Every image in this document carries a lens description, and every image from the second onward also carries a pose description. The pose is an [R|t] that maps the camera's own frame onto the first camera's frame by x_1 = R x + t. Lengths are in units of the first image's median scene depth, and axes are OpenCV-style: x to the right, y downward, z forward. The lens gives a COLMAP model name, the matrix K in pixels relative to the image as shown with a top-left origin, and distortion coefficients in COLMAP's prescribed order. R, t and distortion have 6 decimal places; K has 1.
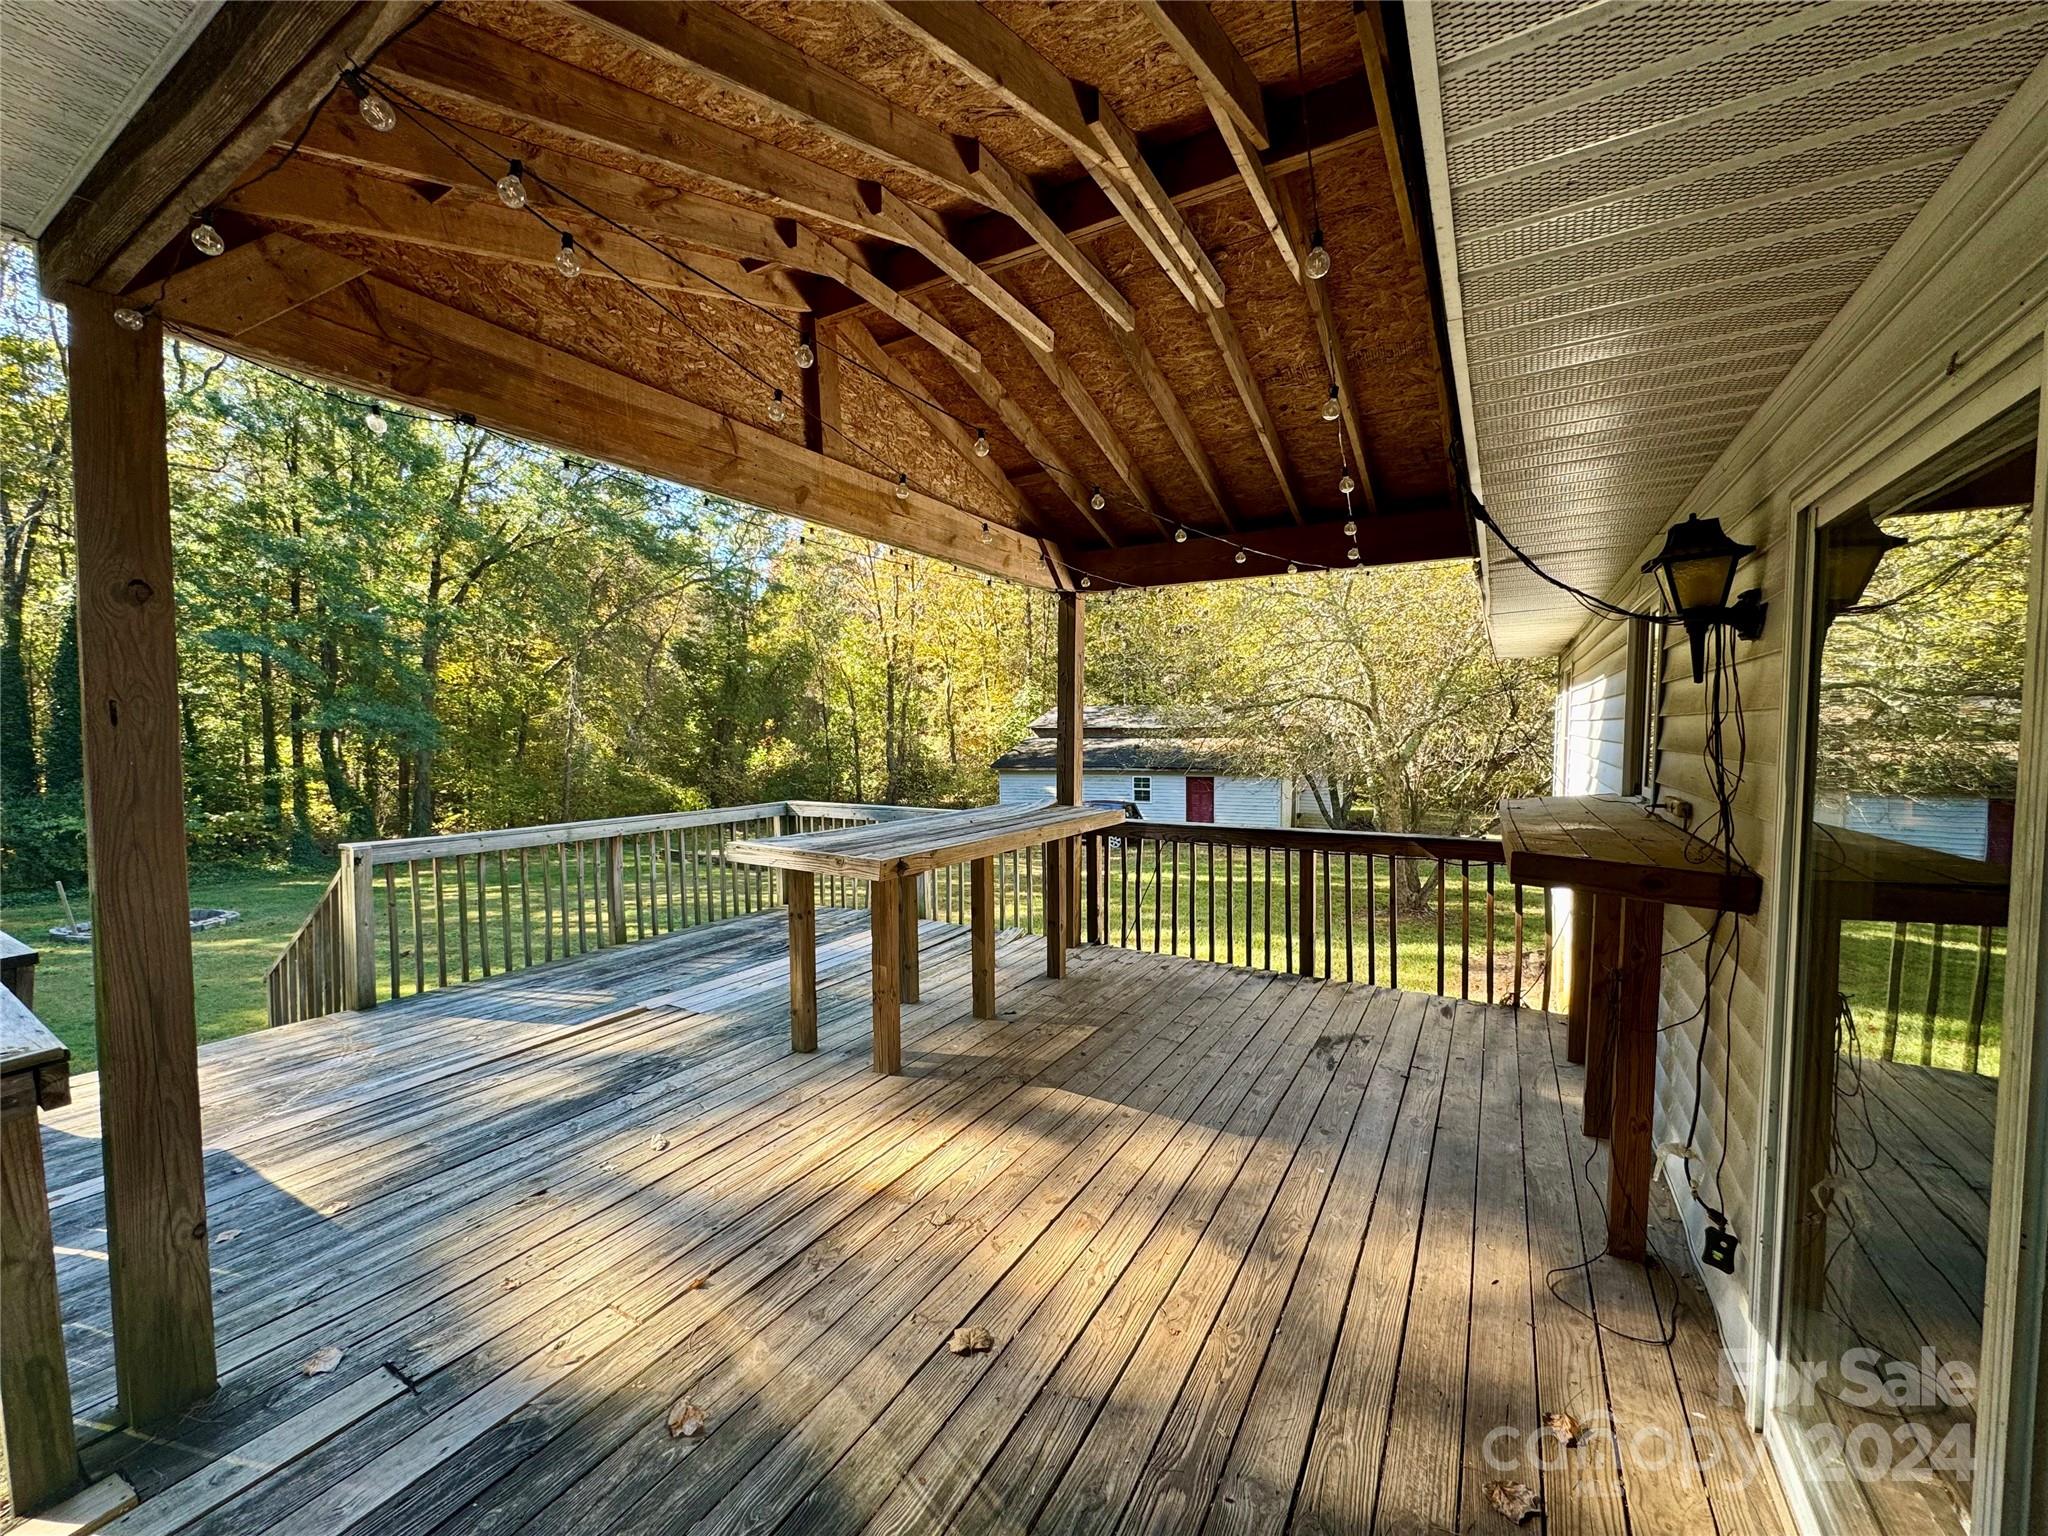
lens RADIAL K [[814.6, 0, 1025.4], [0, 814.6, 771.3], [0, 0, 1]] dist [-0.000871, -0.000035]
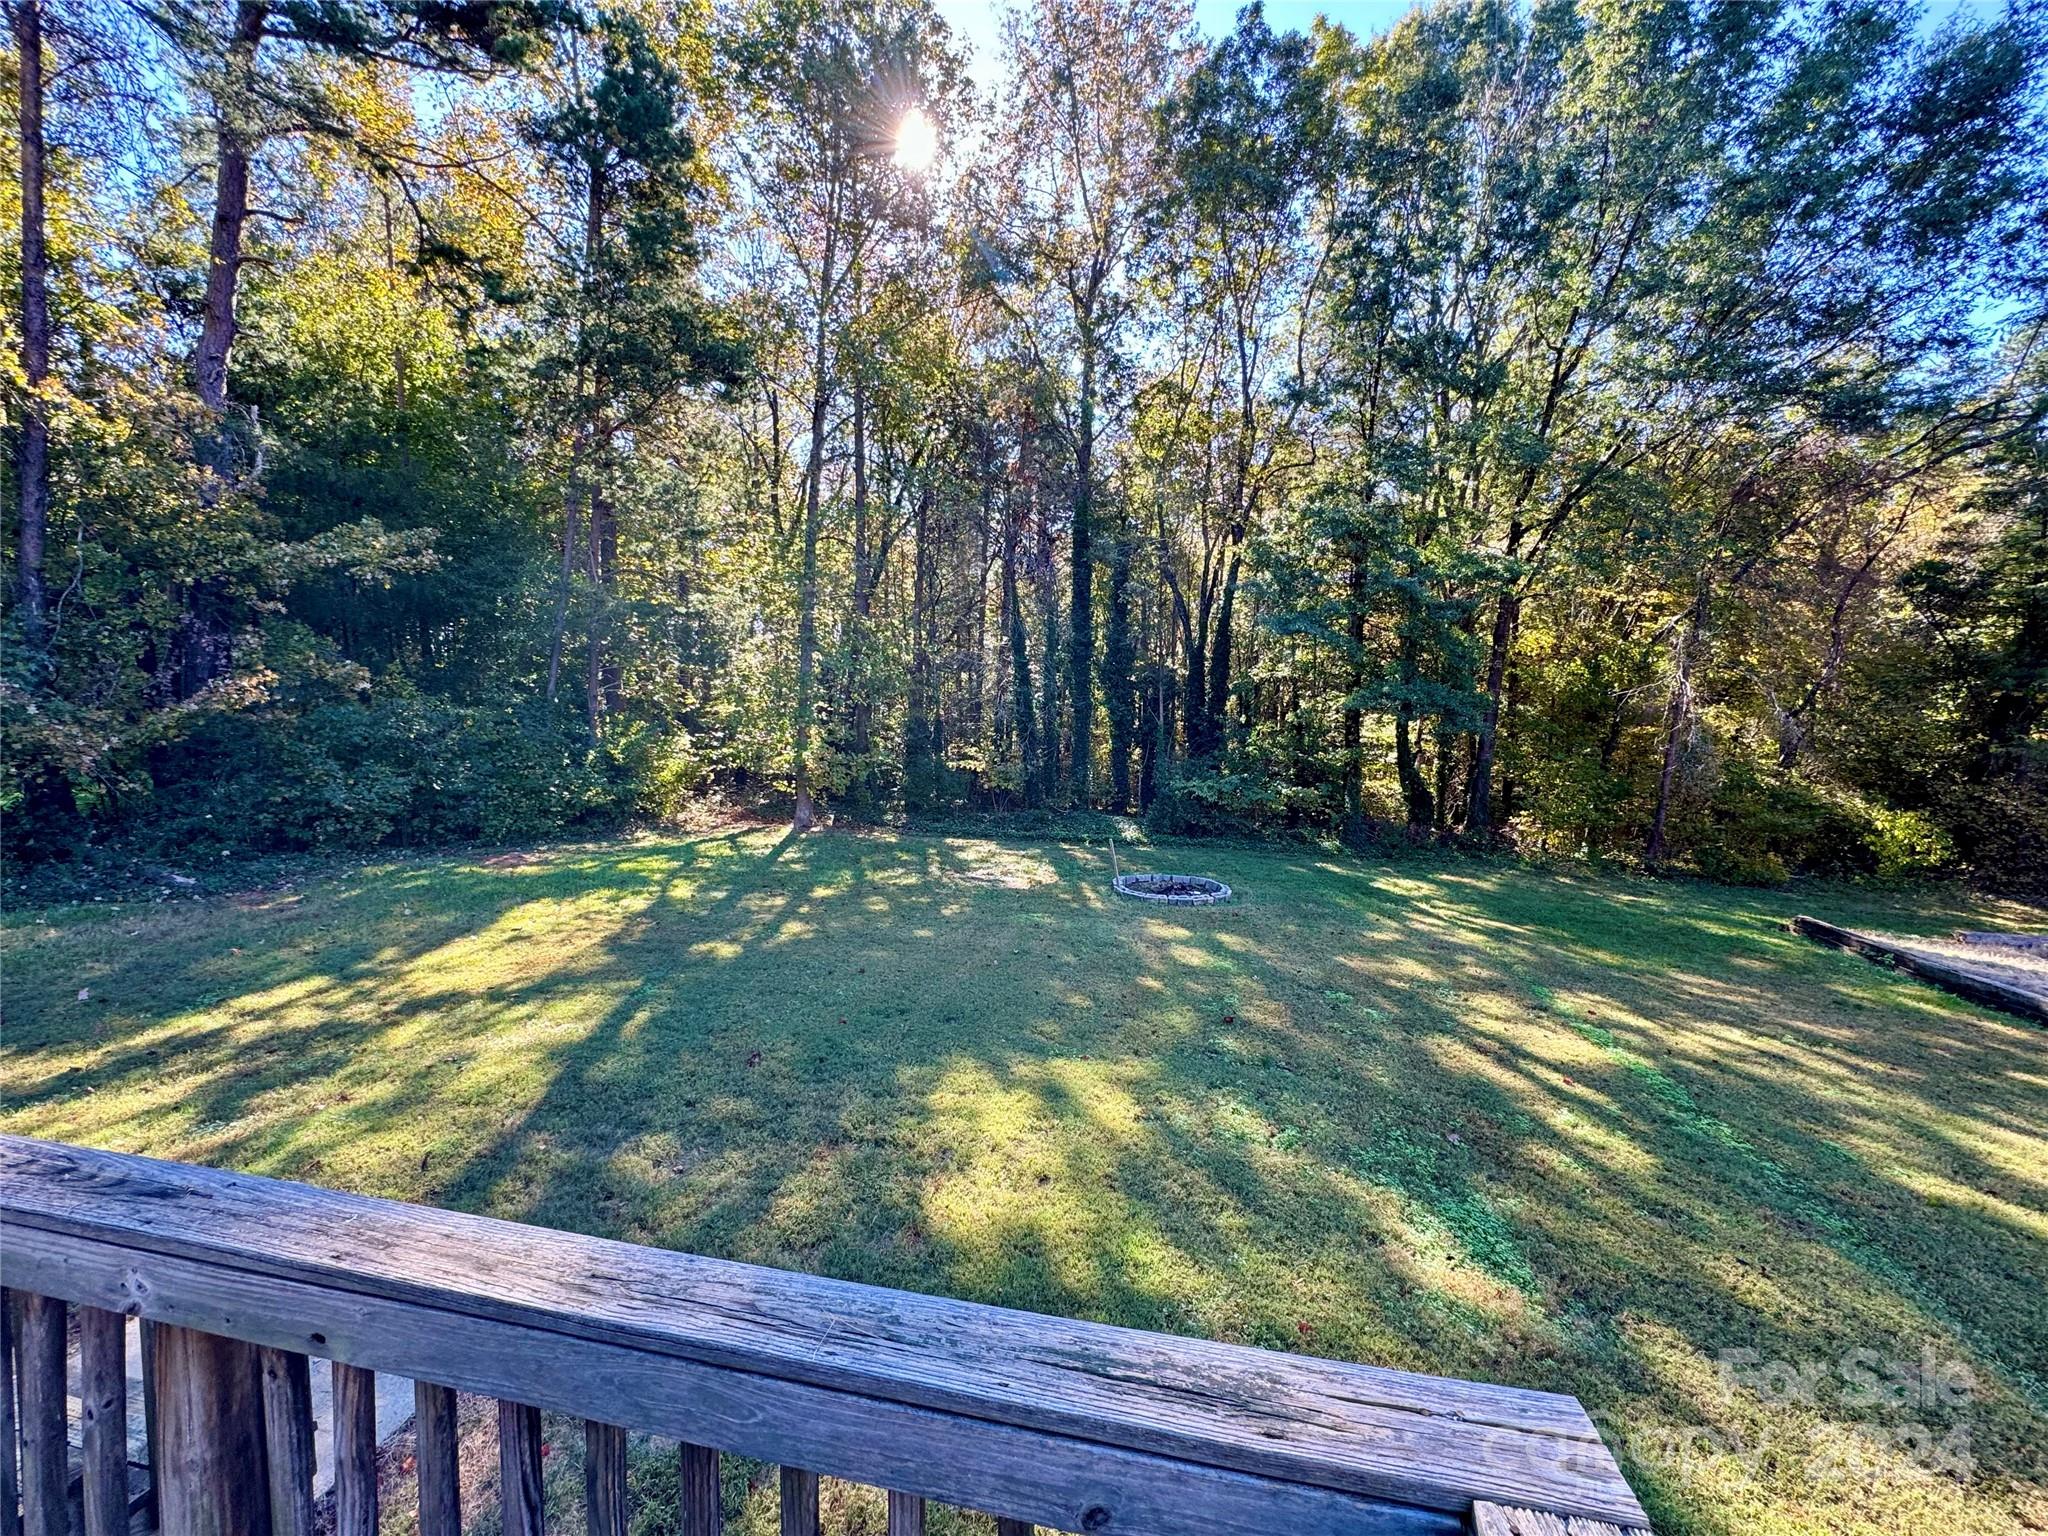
lens RADIAL K [[814.6, 0, 1022.6], [0, 814.6, 764.0], [0, 0, 1]] dist [-0.000871, -0.000035]
pose [[0.318543, 0.072897, -0.945101, -0.066827], [-0.061324, 0.996535, 0.056195, -0.010437], [0.945923, 0.040056, 0.321910, 0.229156]]
